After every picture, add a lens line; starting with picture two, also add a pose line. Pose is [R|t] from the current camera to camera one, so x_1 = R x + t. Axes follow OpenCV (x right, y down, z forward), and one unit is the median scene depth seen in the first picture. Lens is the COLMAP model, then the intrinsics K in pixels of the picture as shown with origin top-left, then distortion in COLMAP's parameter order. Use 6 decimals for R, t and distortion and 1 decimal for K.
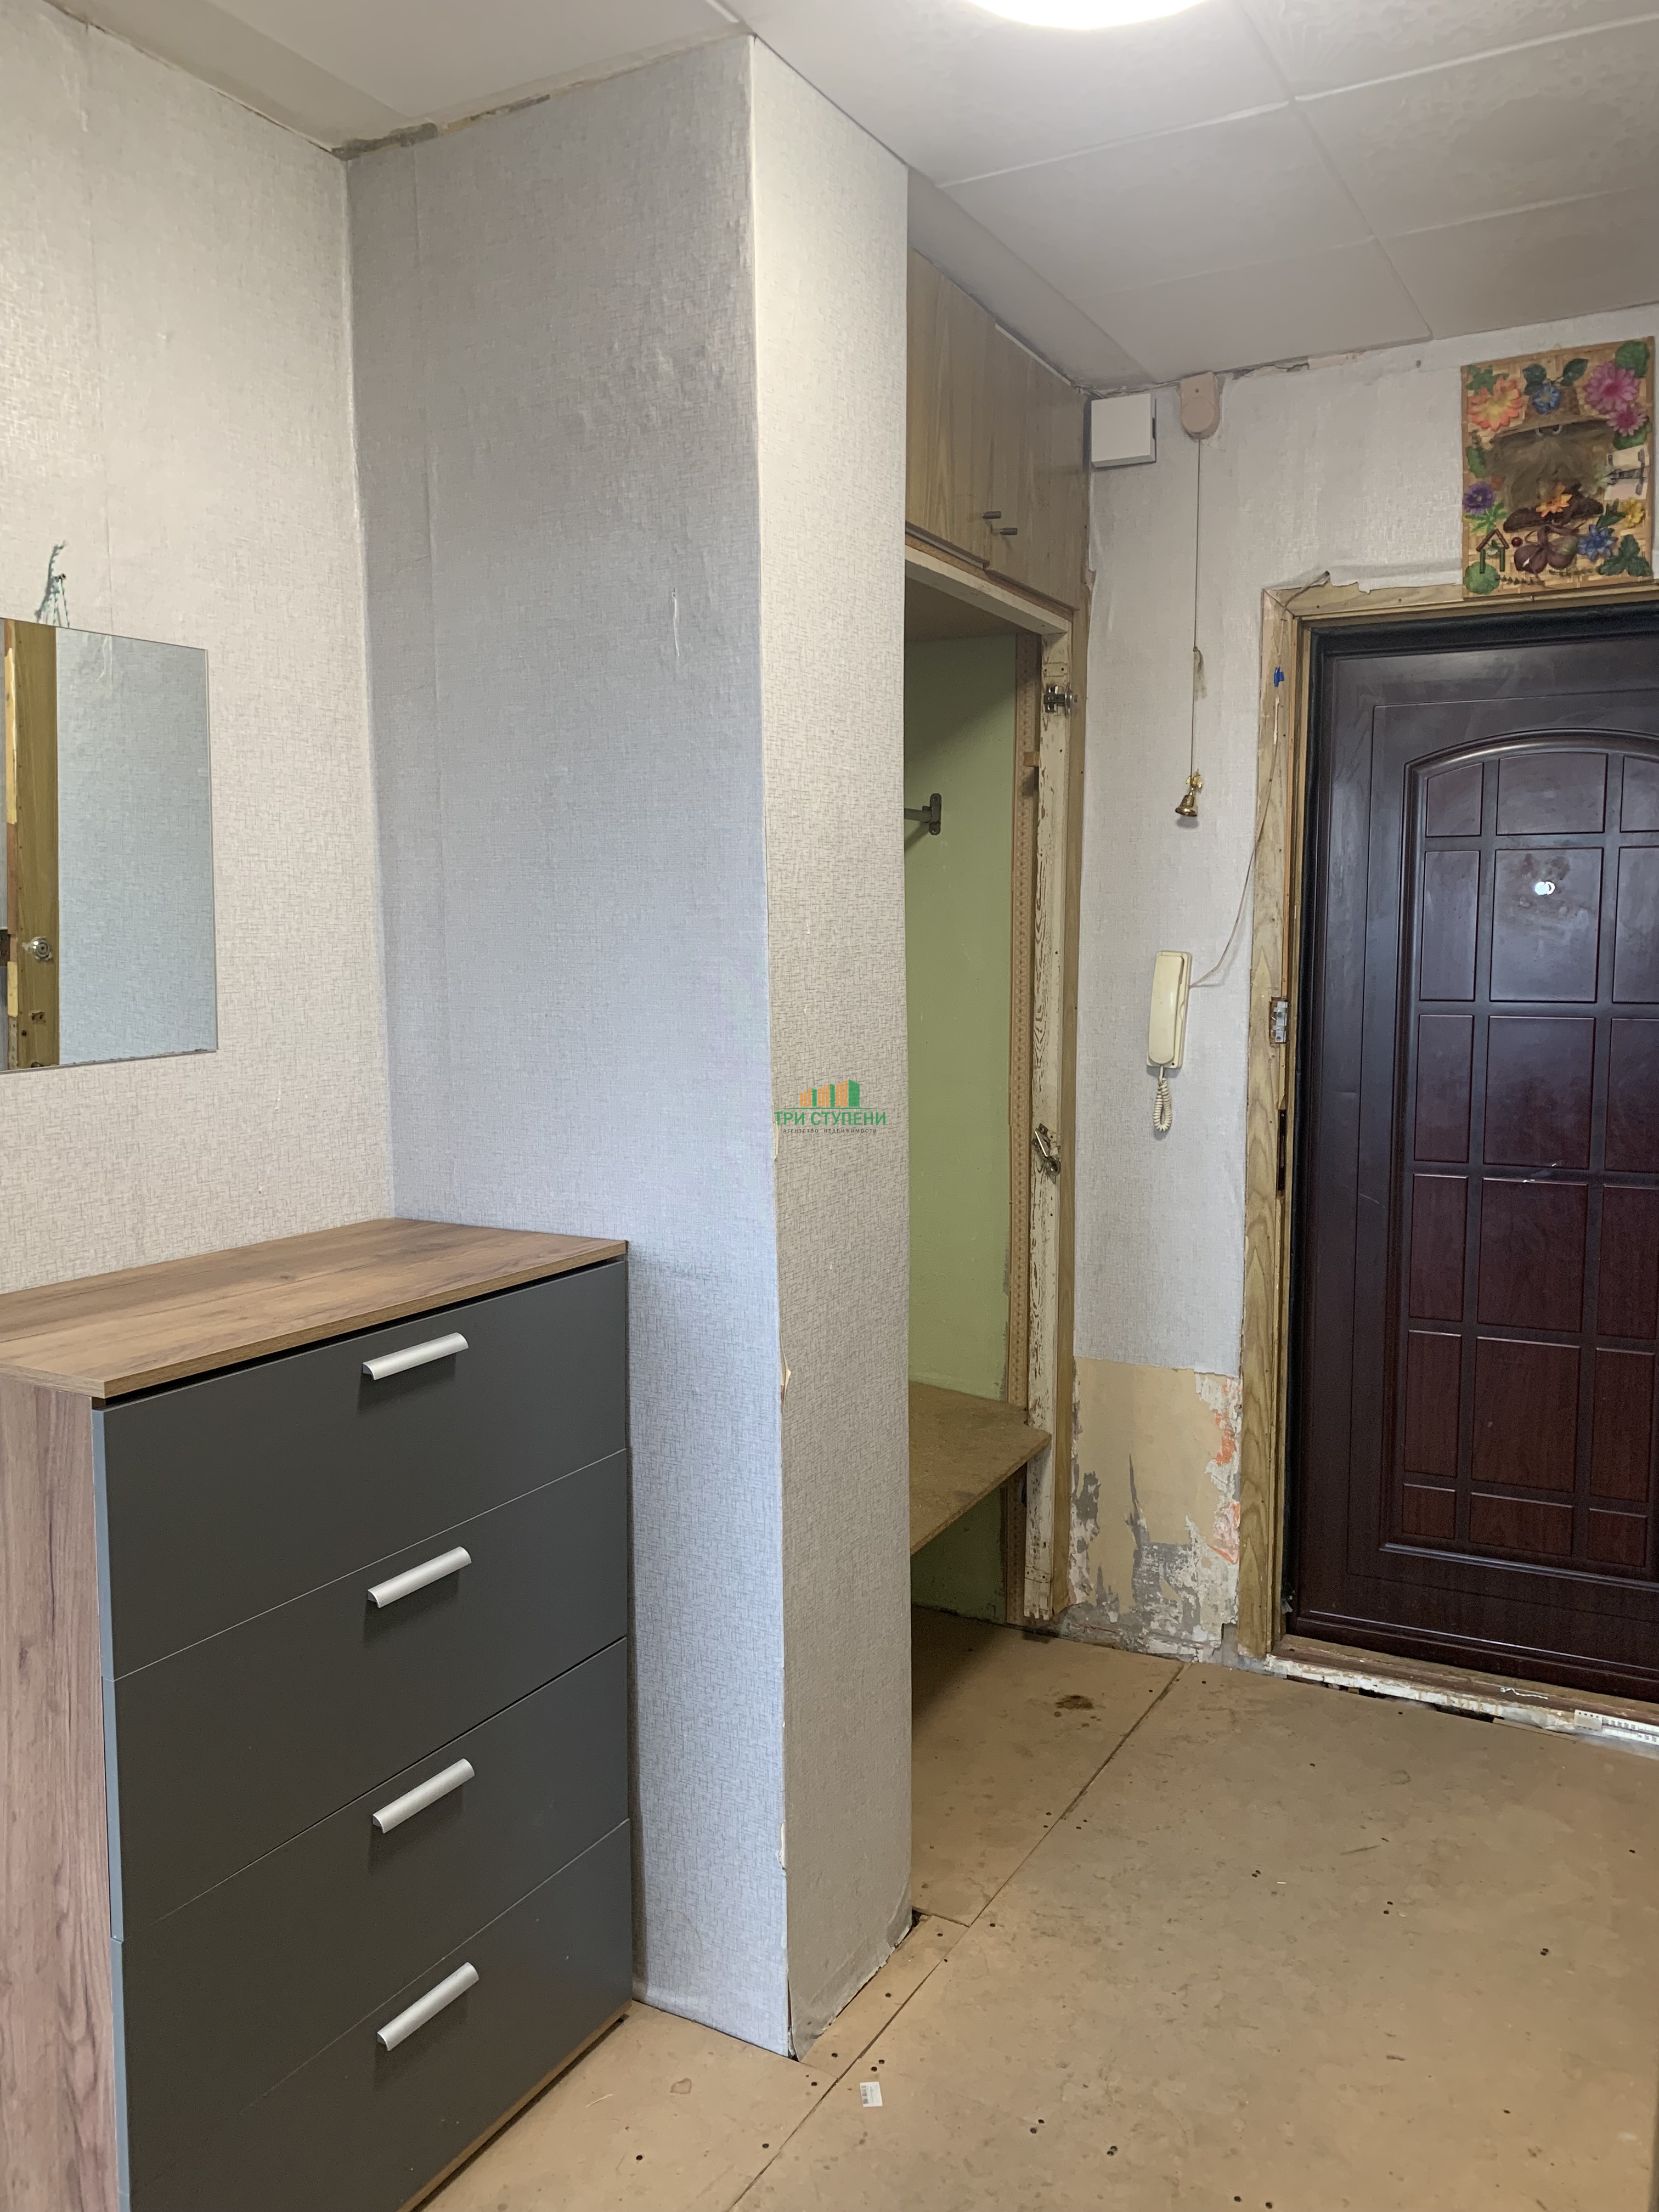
lens RADIAL K [[1678.6, 0, 831.7], [0, 1678.6, 1105.7], [0, 0, 1]] dist [0.067410, -0.085258]
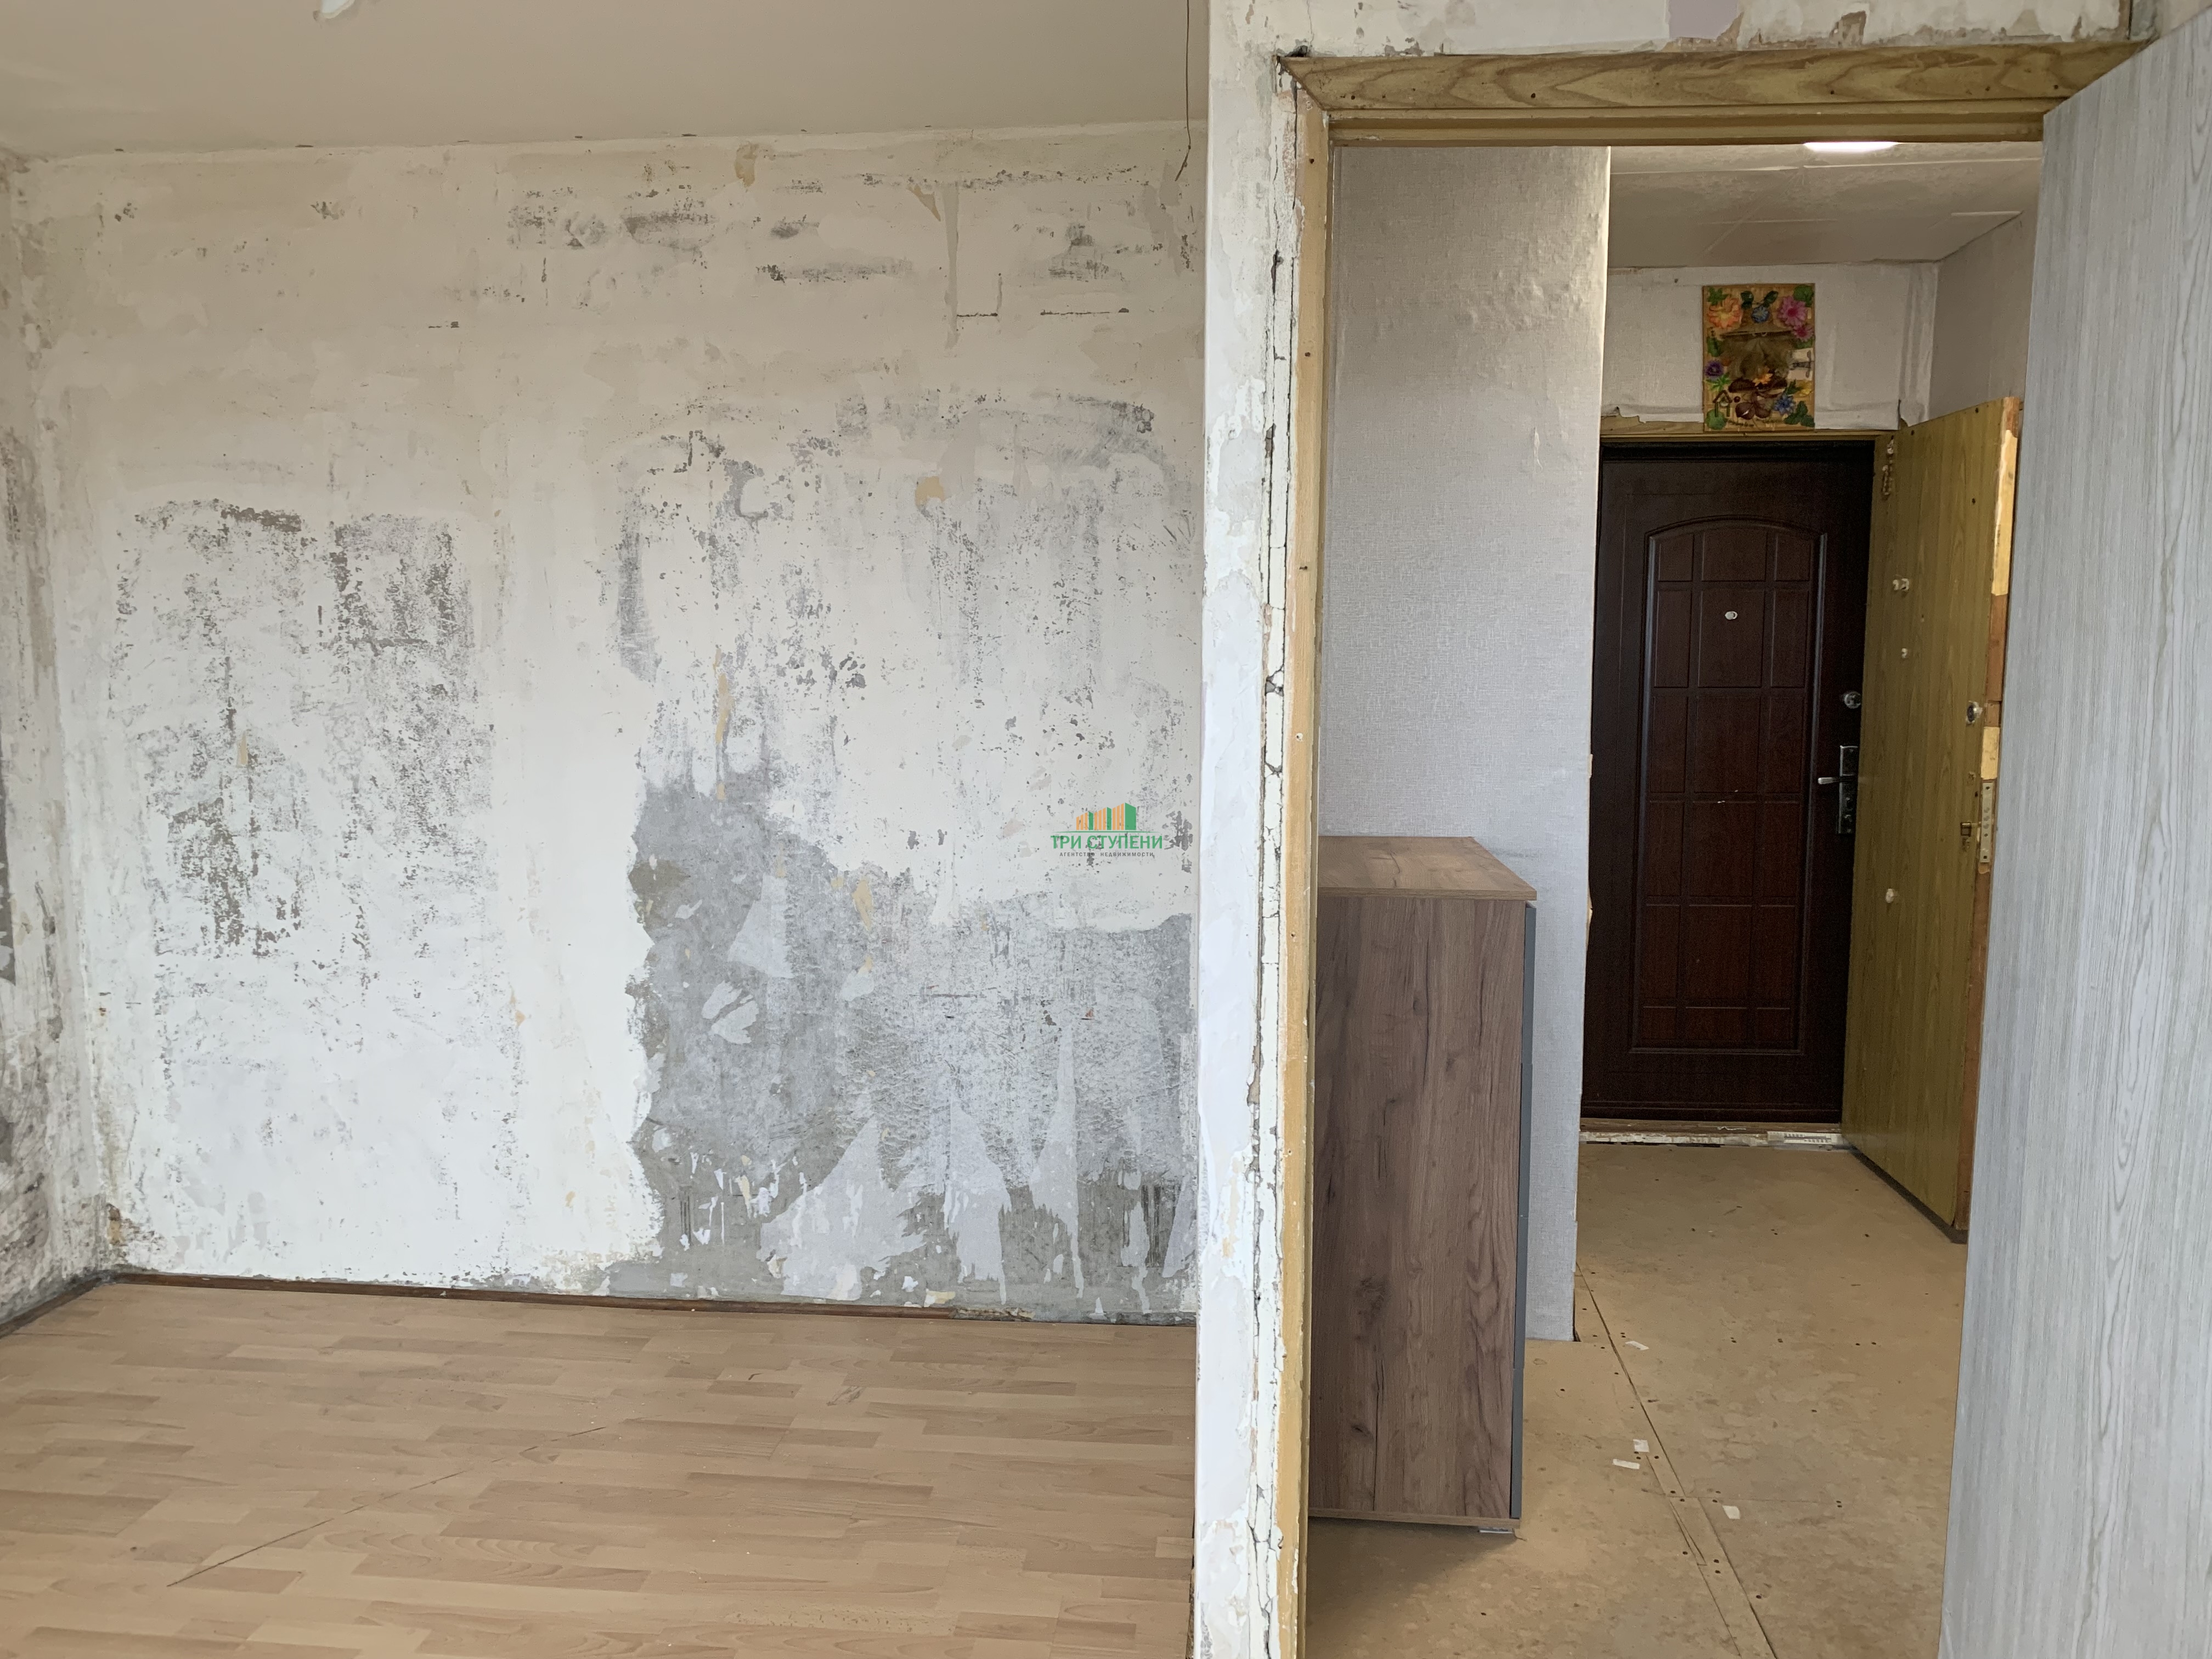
lens RADIAL K [[1678.6, 0, 1119.2], [0, 1678.6, 818.5], [0, 0, 1]] dist [0.067410, -0.085258]
pose [[0.914075, -0.038556, 0.403709, -0.809925], [0.039660, 0.999197, 0.005630, 0.031709], [-0.403602, 0.010865, 0.914870, -0.228474]]
